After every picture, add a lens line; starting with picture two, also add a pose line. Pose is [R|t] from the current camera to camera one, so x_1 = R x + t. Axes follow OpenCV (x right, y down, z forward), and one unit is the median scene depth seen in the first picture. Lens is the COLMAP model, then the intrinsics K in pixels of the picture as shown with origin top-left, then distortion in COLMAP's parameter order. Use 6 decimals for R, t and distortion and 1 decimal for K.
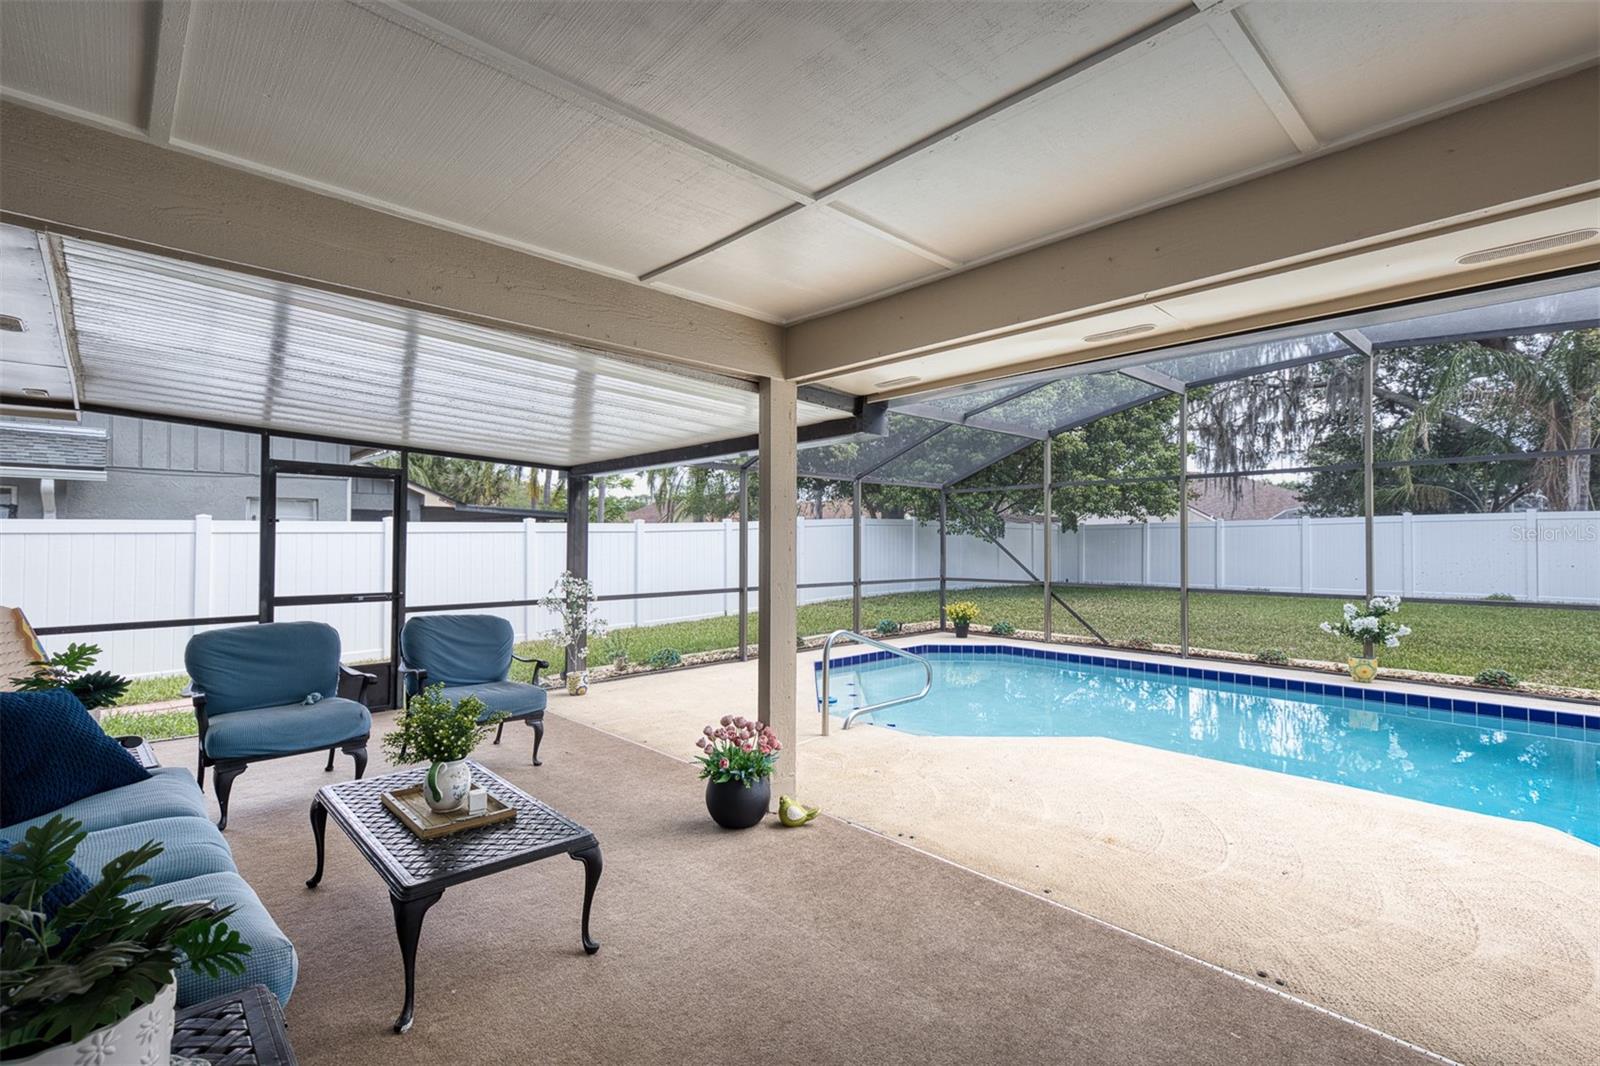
lens RADIAL K [[732.4, 0, 823.3], [0, 732.4, 532.3], [0, 0, 1]] dist [-0.023576, -0.000169]
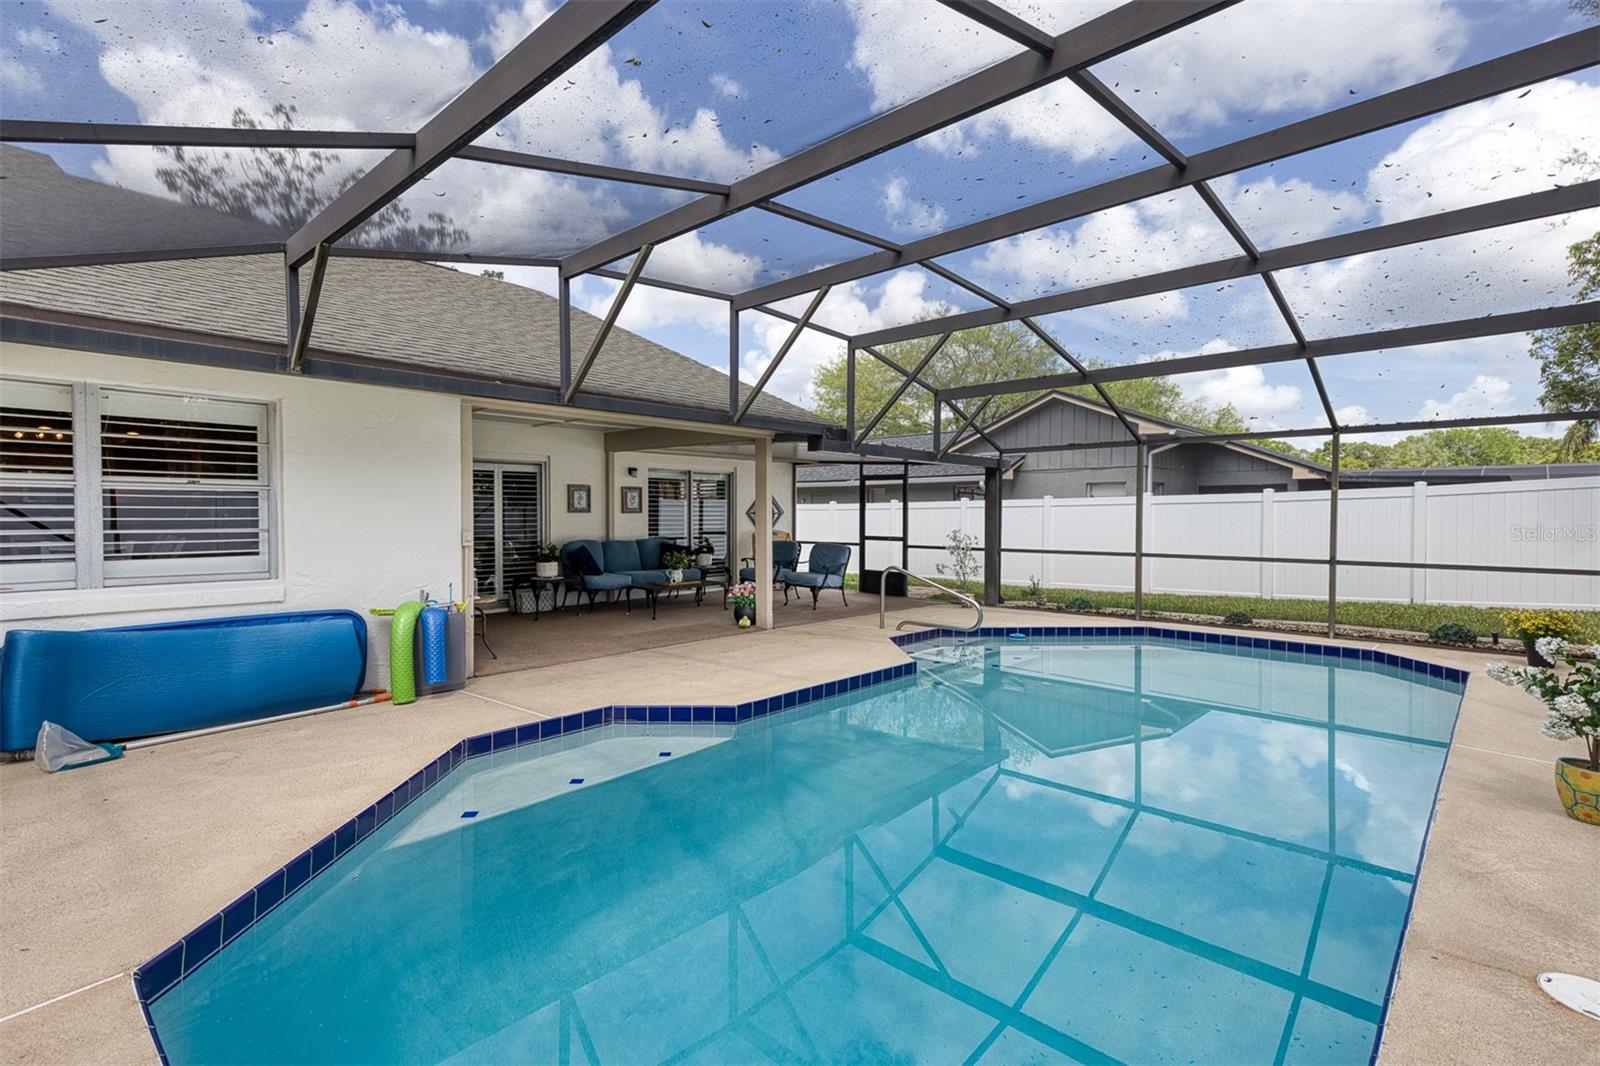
lens RADIAL K [[738.1, 0, 801.8], [0, 738.1, 521.8], [0, 0, 1]] dist [0.038681, 0.000821]
pose [[0.069523, 0.011079, -0.997519, 0.793069], [0.015852, 0.999800, 0.012209, 0.004511], [0.997454, -0.016661, 0.069333, 0.302835]]
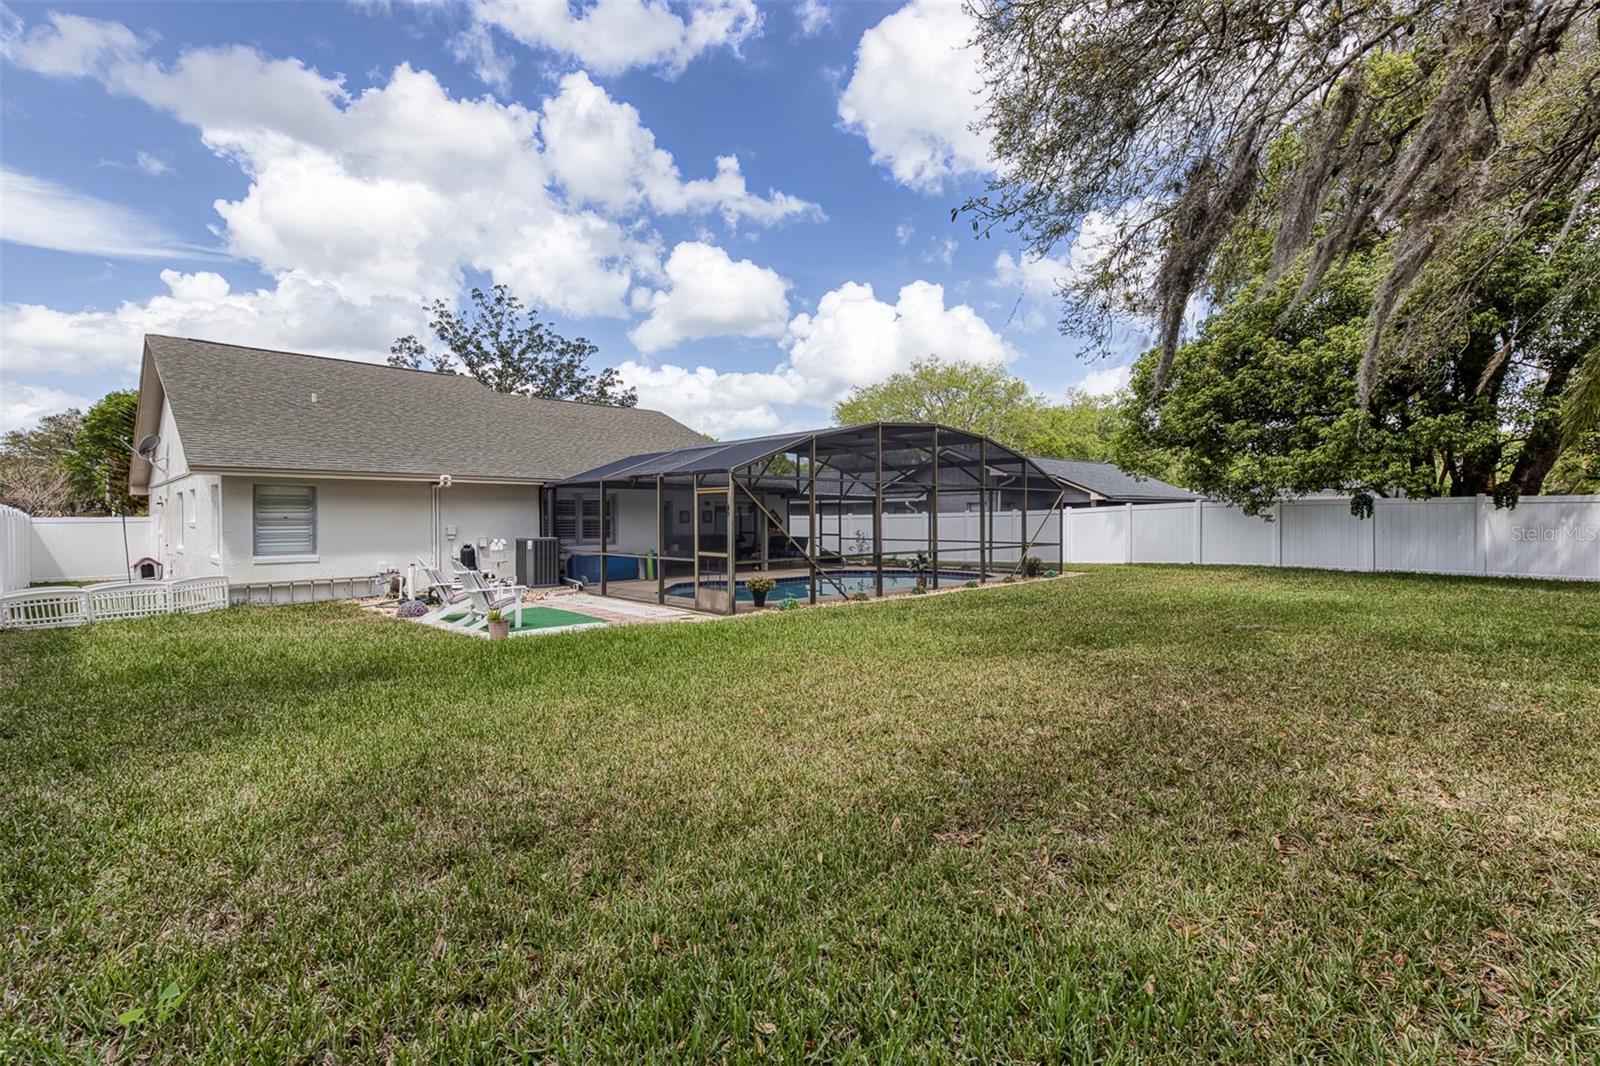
lens RADIAL K [[738.1, 0, 801.8], [0, 738.1, 521.8], [0, 0, 1]] dist [0.038681, 0.000821]
pose [[-0.003684, -0.000043, -0.999993, 1.892899], [0.023824, 0.999716, -0.000131, 0.004100], [0.999709, -0.023824, -0.003682, 0.422221]]
